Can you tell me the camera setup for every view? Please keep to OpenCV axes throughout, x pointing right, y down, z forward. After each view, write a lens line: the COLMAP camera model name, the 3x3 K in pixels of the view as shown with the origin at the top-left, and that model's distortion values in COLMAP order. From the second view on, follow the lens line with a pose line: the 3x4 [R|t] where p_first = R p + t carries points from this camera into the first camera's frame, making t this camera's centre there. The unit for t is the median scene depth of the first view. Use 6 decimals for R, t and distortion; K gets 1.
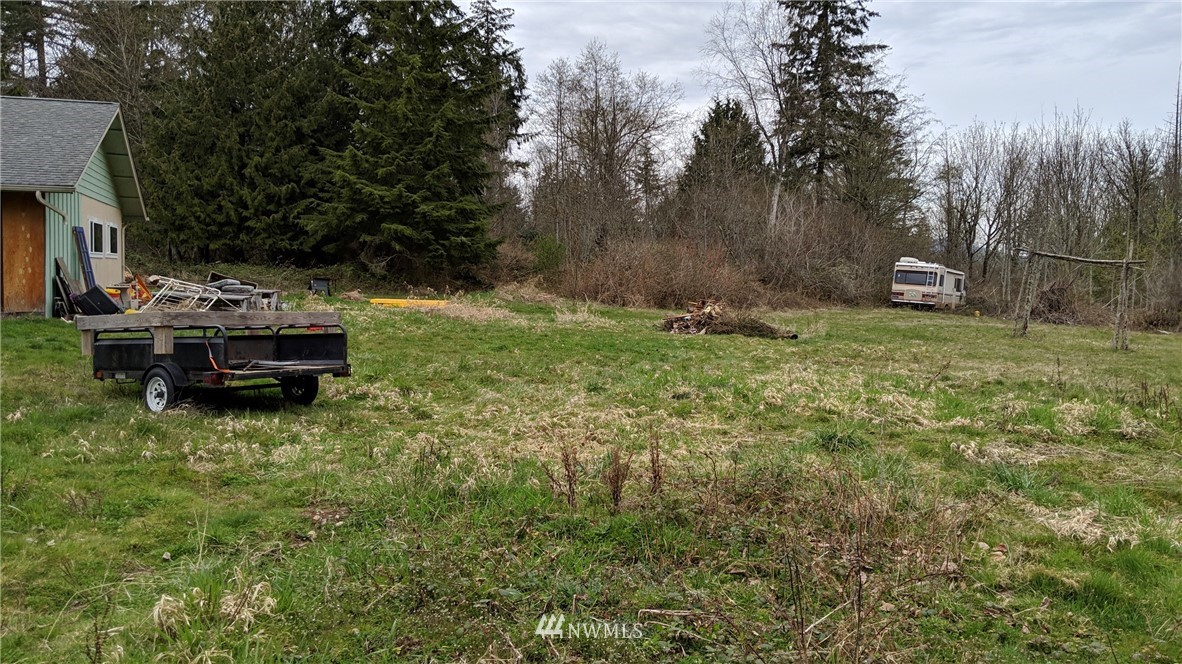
lens RADIAL K [[886.6, 0, 591.0], [0, 886.6, 332.0], [0, 0, 1]] dist [-0.004042, -0.052480]
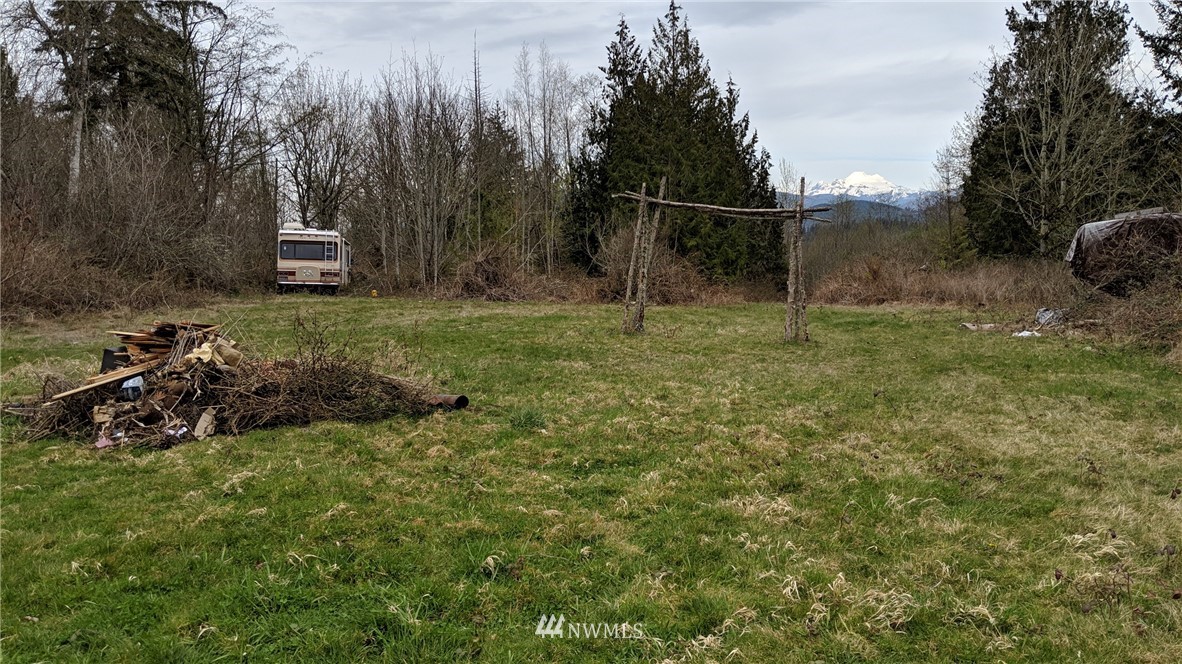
lens RADIAL K [[886.6, 0, 591.0], [0, 886.6, 332.0], [0, 0, 1]] dist [-0.004042, -0.052480]
pose [[0.692310, -0.093121, 0.715567, -0.001856], [0.072682, 0.995594, 0.059243, -0.020707], [-0.717931, 0.010995, 0.696028, 0.327318]]
